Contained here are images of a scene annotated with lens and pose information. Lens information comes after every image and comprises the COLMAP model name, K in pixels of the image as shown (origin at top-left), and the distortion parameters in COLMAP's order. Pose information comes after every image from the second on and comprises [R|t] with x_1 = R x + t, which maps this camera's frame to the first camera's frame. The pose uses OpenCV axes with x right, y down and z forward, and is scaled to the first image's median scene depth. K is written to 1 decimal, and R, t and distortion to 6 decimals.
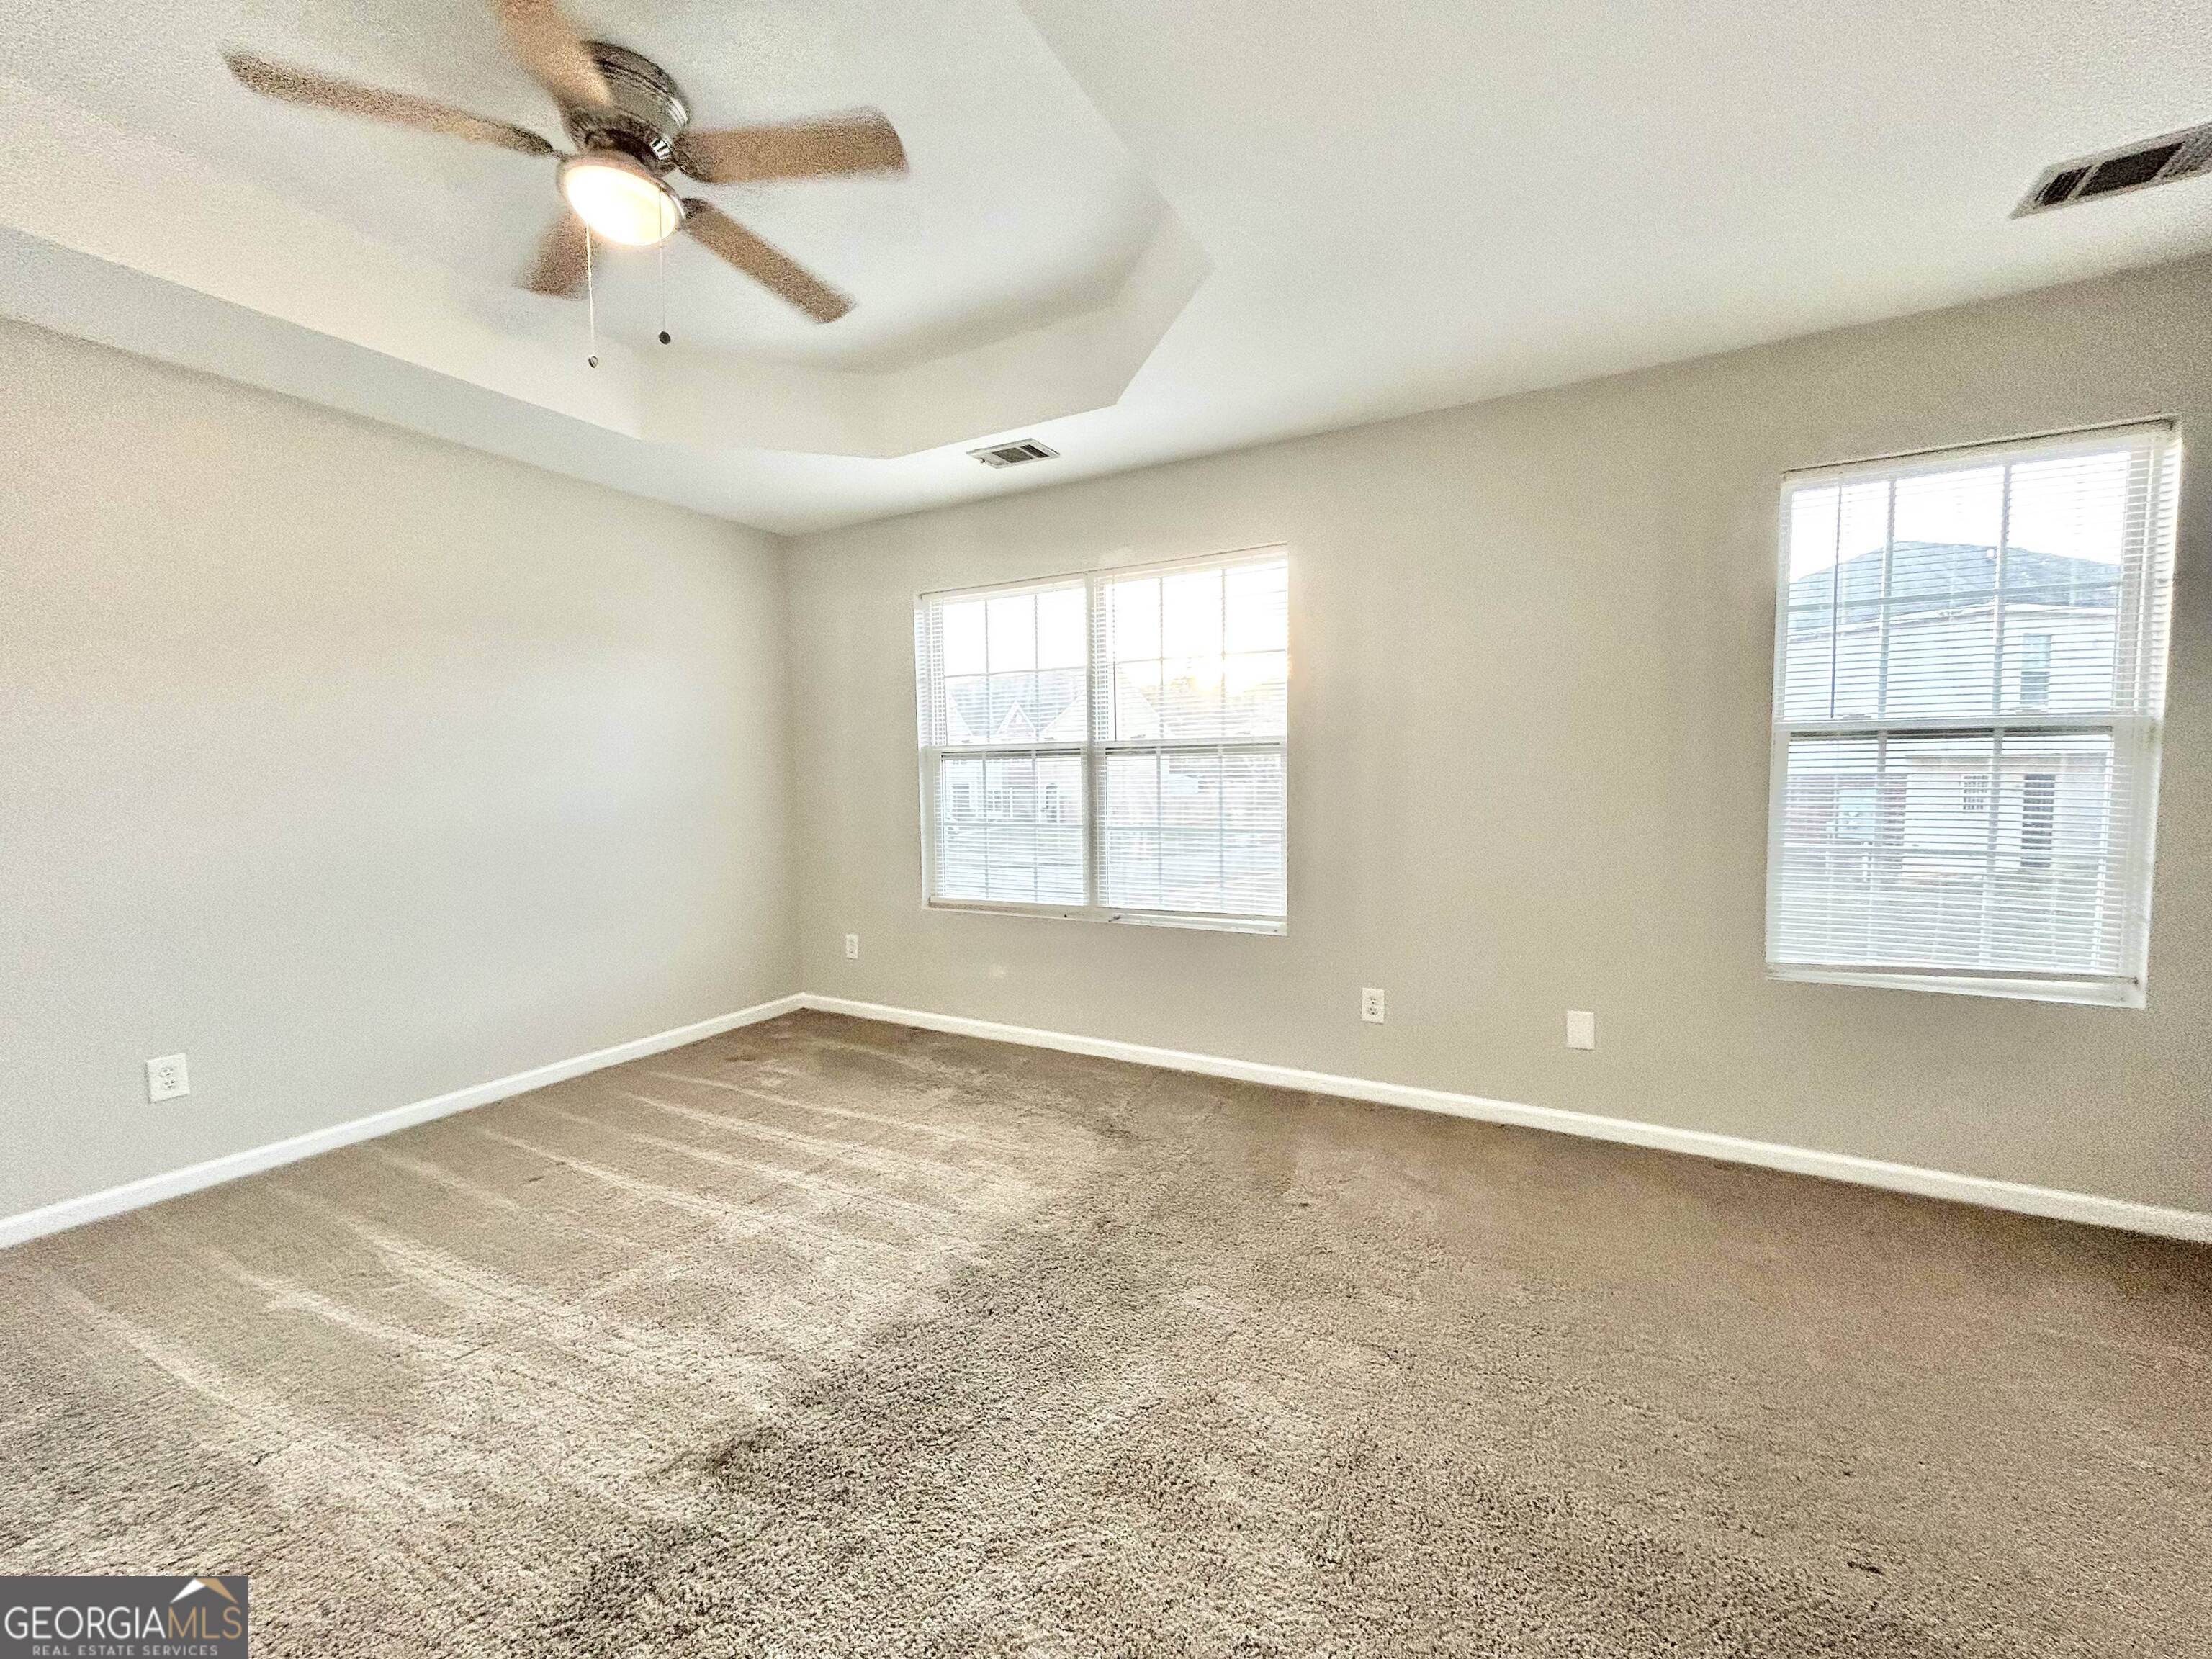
lens RADIAL K [[886.6, 0, 1106.0], [0, 886.6, 829.5], [0, 0, 1]] dist [-0.000920, 0.000020]
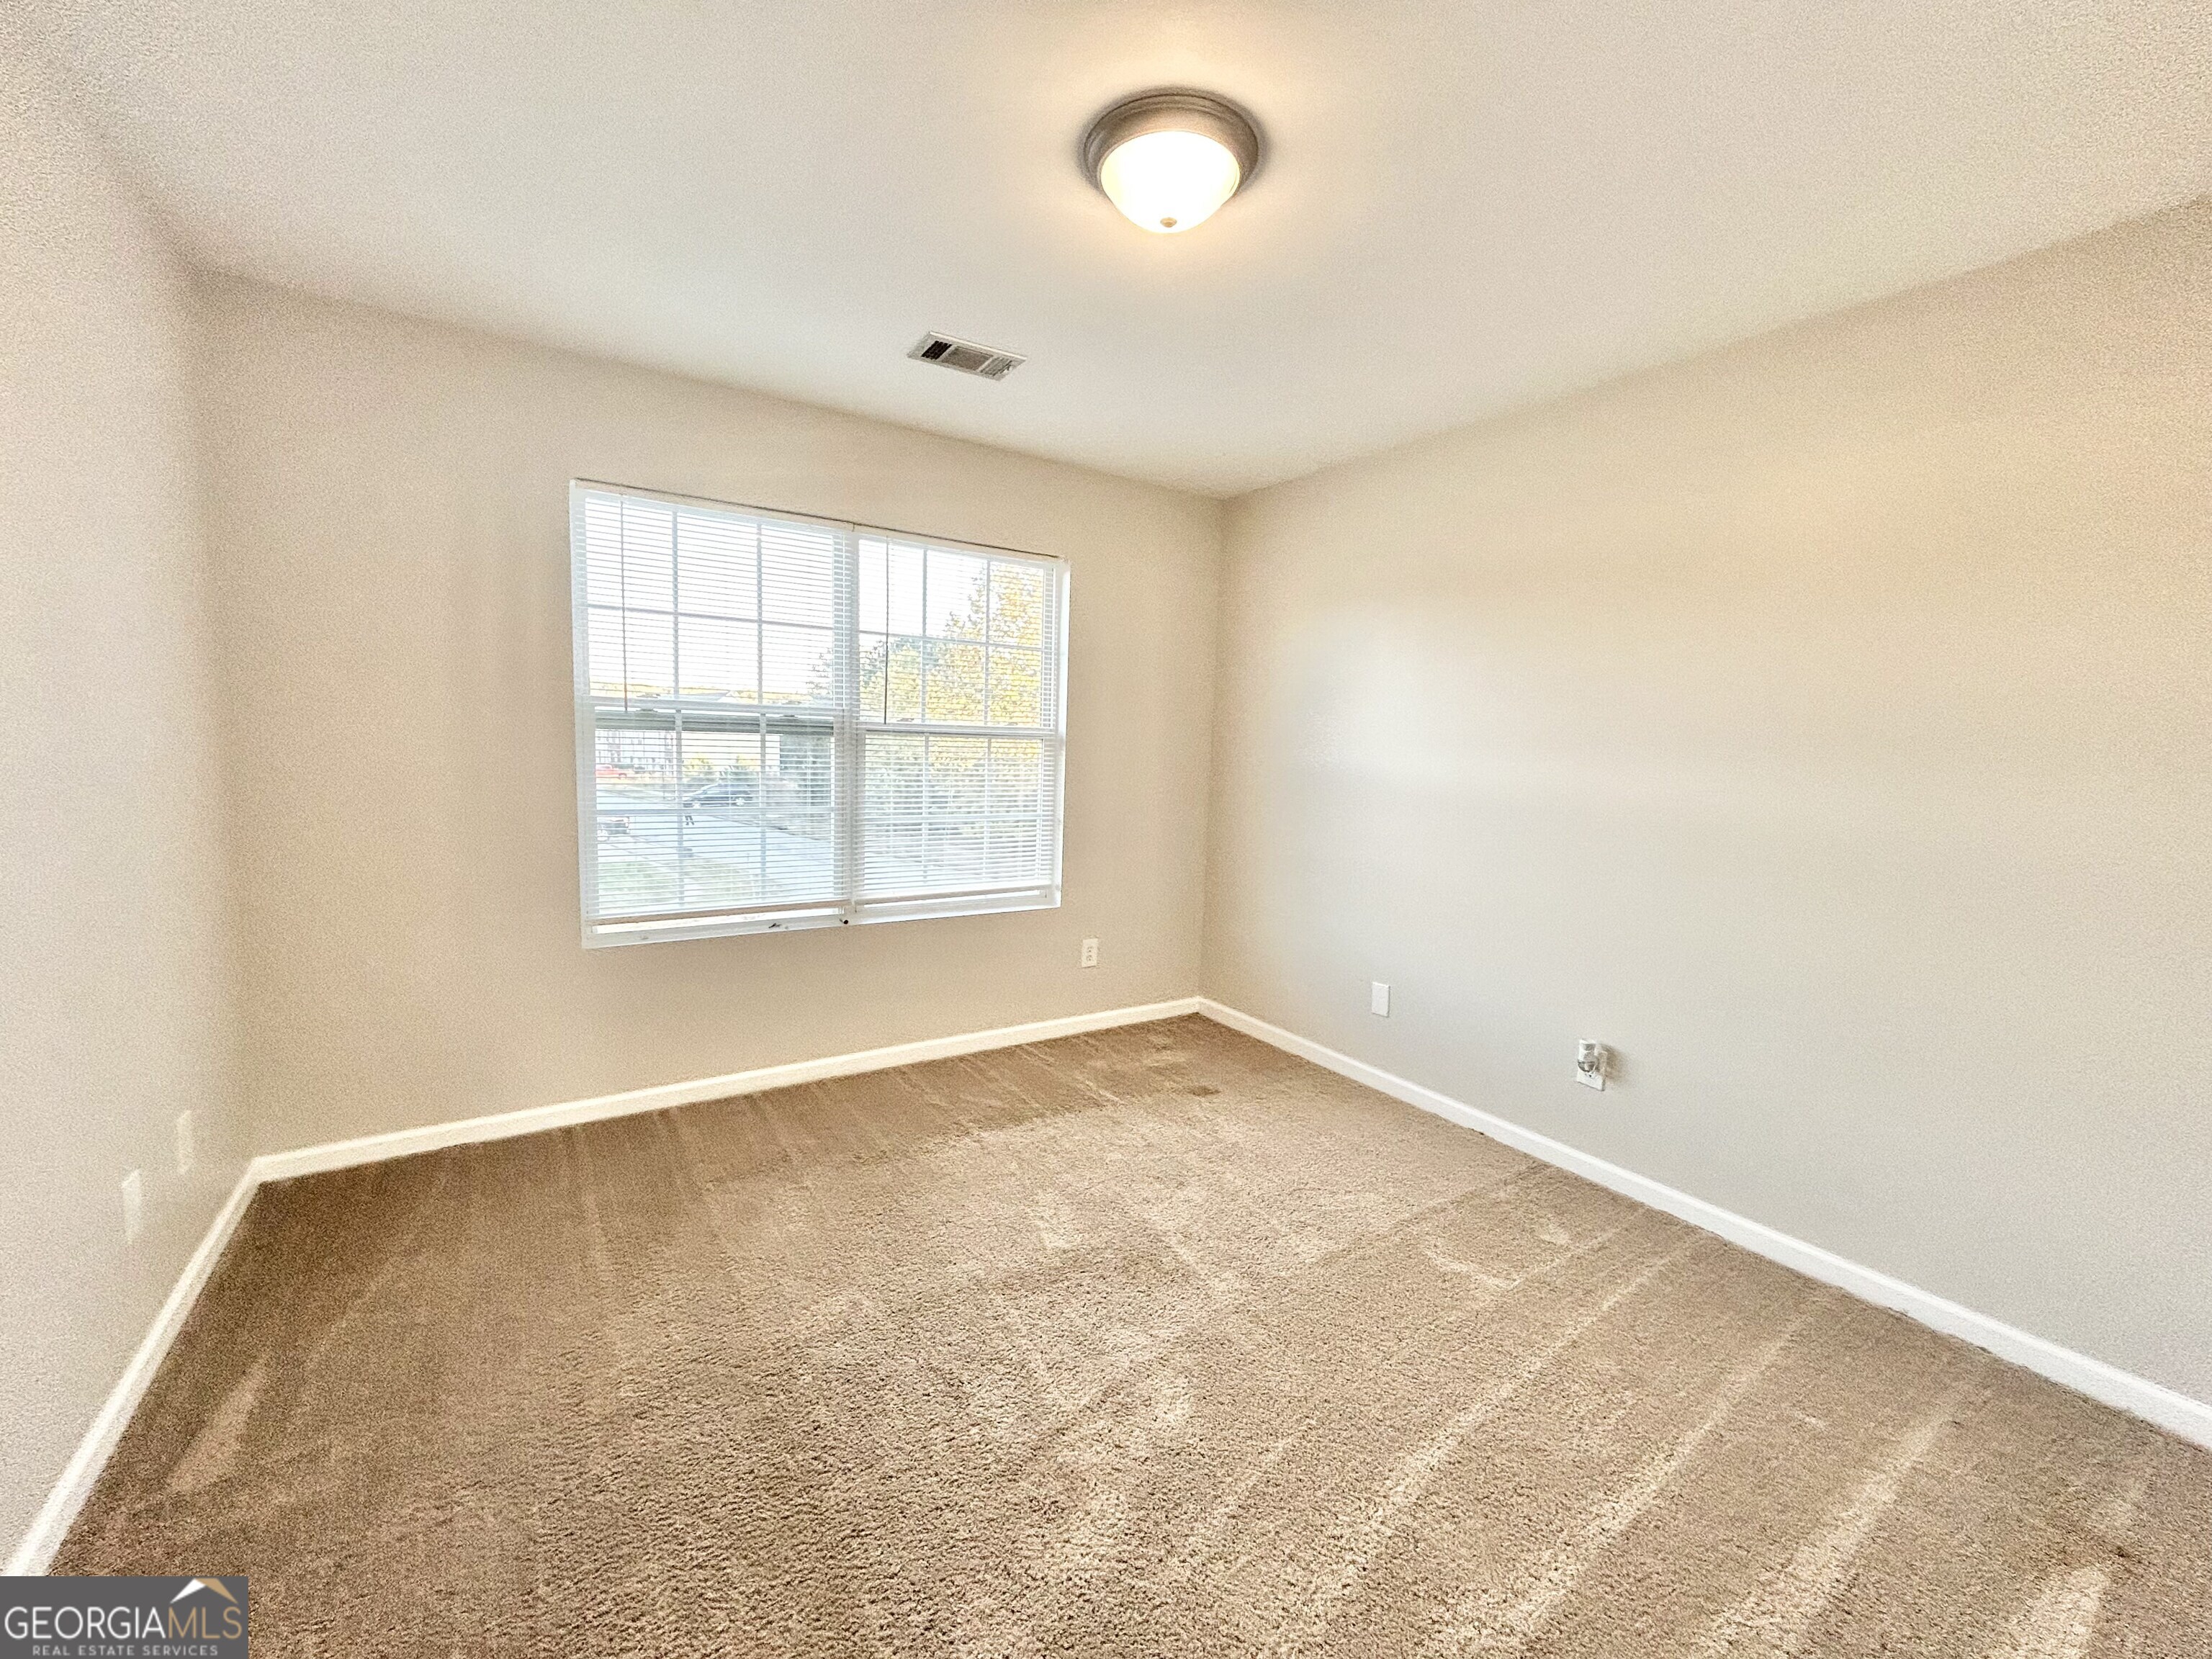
lens RADIAL K [[886.6, 0, 1106.0], [0, 886.6, 829.5], [0, 0, 1]] dist [-0.000920, 0.000020]
pose [[0.463925, -0.047984, 0.884574, -0.685654], [0.028655, 0.998822, 0.039153, -0.016769], [-0.885411, 0.007183, 0.464754, 0.372349]]
